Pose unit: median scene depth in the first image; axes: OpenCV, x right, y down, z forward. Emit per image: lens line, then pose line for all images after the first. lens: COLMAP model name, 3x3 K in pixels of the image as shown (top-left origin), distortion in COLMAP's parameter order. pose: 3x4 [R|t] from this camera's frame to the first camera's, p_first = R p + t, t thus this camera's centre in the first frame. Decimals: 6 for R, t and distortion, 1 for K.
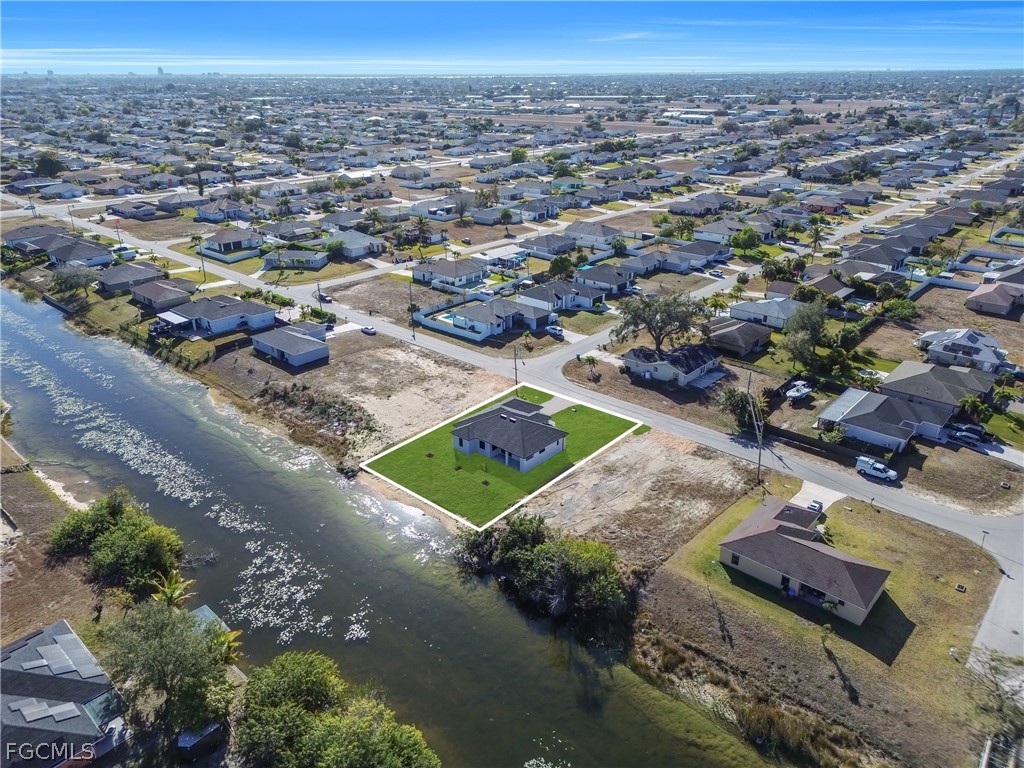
lens RADIAL K [[714.9, 0, 510.6], [0, 714.9, 382.8], [0, 0, 1]] dist [0.072655, -0.080071]
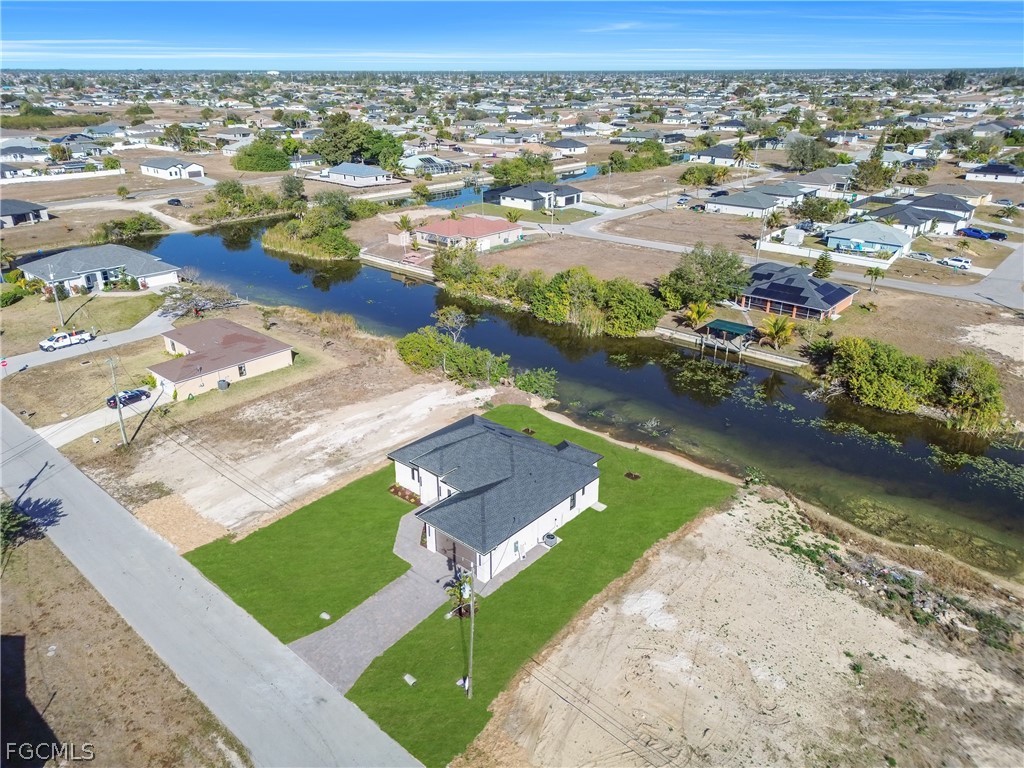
lens RADIAL K [[714.9, 0, 510.6], [0, 714.9, 382.8], [0, 0, 1]] dist [0.072655, -0.080071]
pose [[-0.999915, 0.009615, -0.008792, -0.006720], [0.000180, 0.684982, 0.728560, -0.269083], [0.013027, 0.728496, -0.684926, 0.961854]]
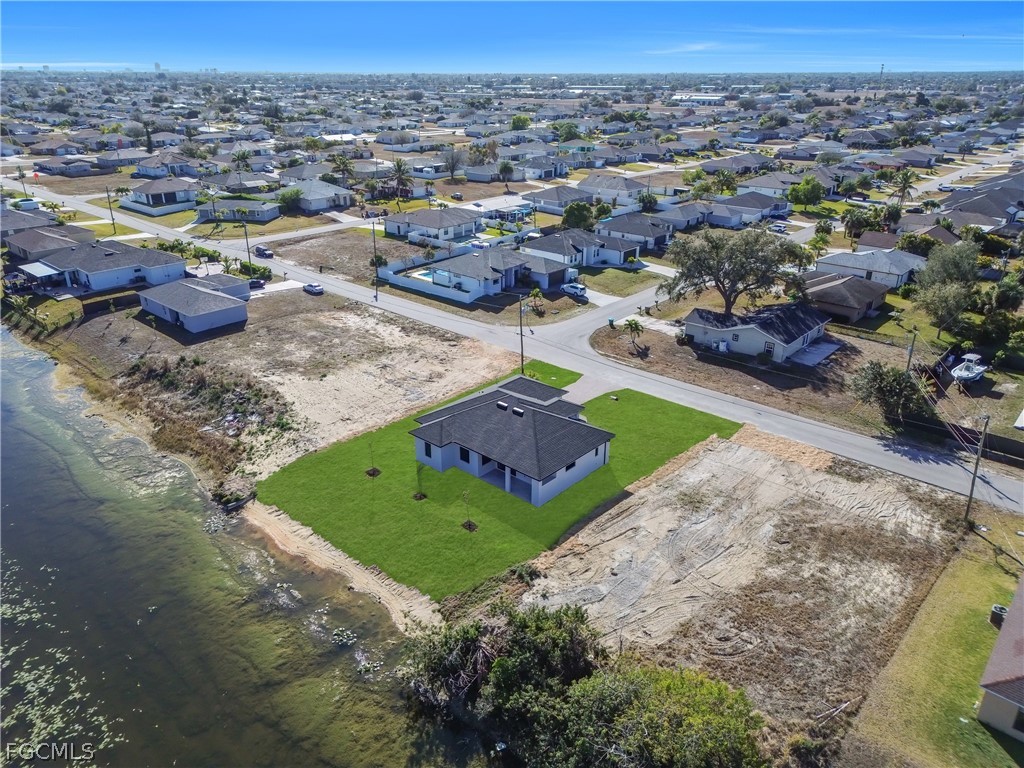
lens RADIAL K [[714.9, 0, 510.6], [0, 714.9, 382.8], [0, 0, 1]] dist [0.072655, -0.080071]
pose [[0.999984, 0.005094, 0.002600, -0.003365], [-0.005092, 0.999987, -0.000764, 0.021034], [-0.002604, 0.000751, 0.999996, 0.302119]]
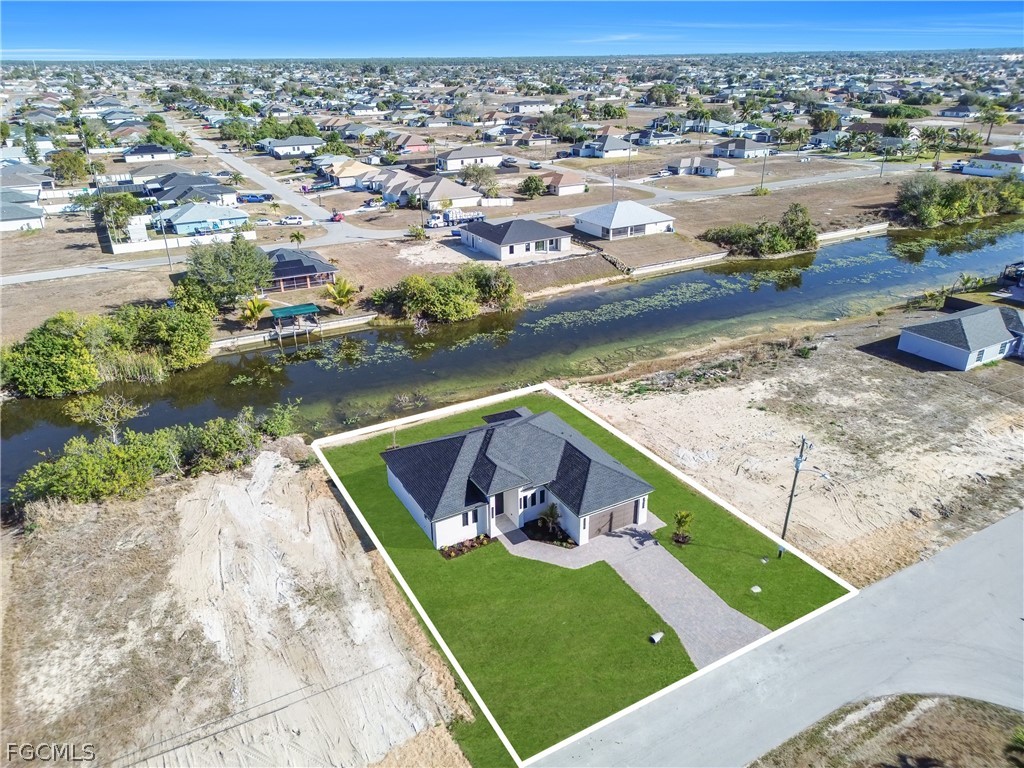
lens RADIAL K [[714.9, 0, 510.6], [0, 714.9, 382.8], [0, 0, 1]] dist [0.072655, -0.080071]
pose [[-0.322779, 0.397806, -0.858816, 0.296004], [-0.362785, 0.786081, 0.500464, -0.169226], [0.874186, 0.473104, -0.109412, 0.751968]]
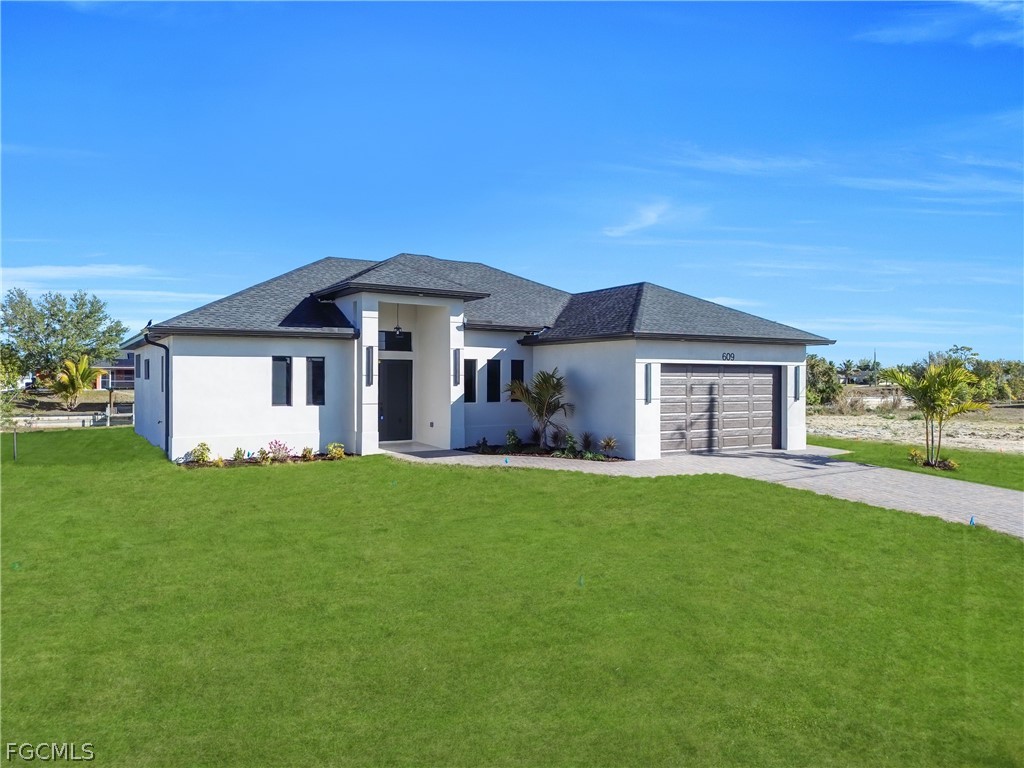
lens RADIAL K [[714.9, 0, 510.6], [0, 714.9, 382.8], [0, 0, 1]] dist [0.072655, -0.080071]
pose [[-0.281894, 0.010993, -0.959383, 0.137983], [-0.382280, 0.915848, 0.122819, 0.027006], [0.879999, 0.401375, -0.253970, 0.784974]]
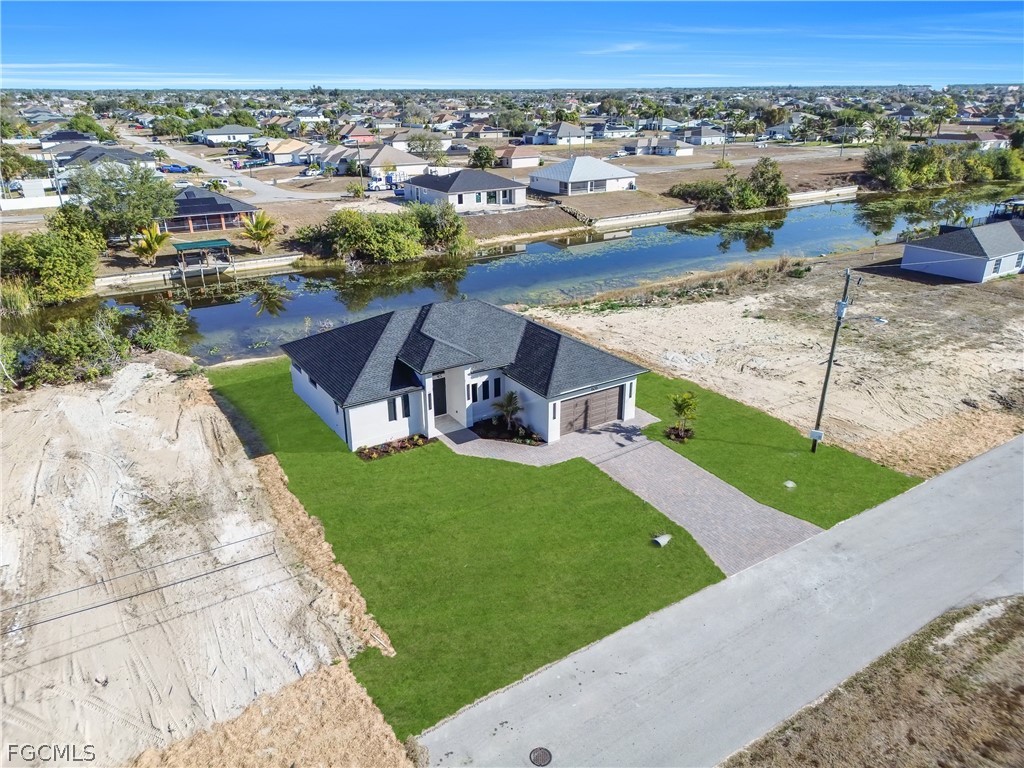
lens RADIAL K [[714.9, 0, 510.6], [0, 714.9, 382.8], [0, 0, 1]] dist [0.072655, -0.080071]
pose [[-0.262980, 0.368559, -0.891631, 0.244955], [-0.376564, 0.811653, 0.446564, -0.077072], [0.888280, 0.453194, -0.074662, 0.776496]]
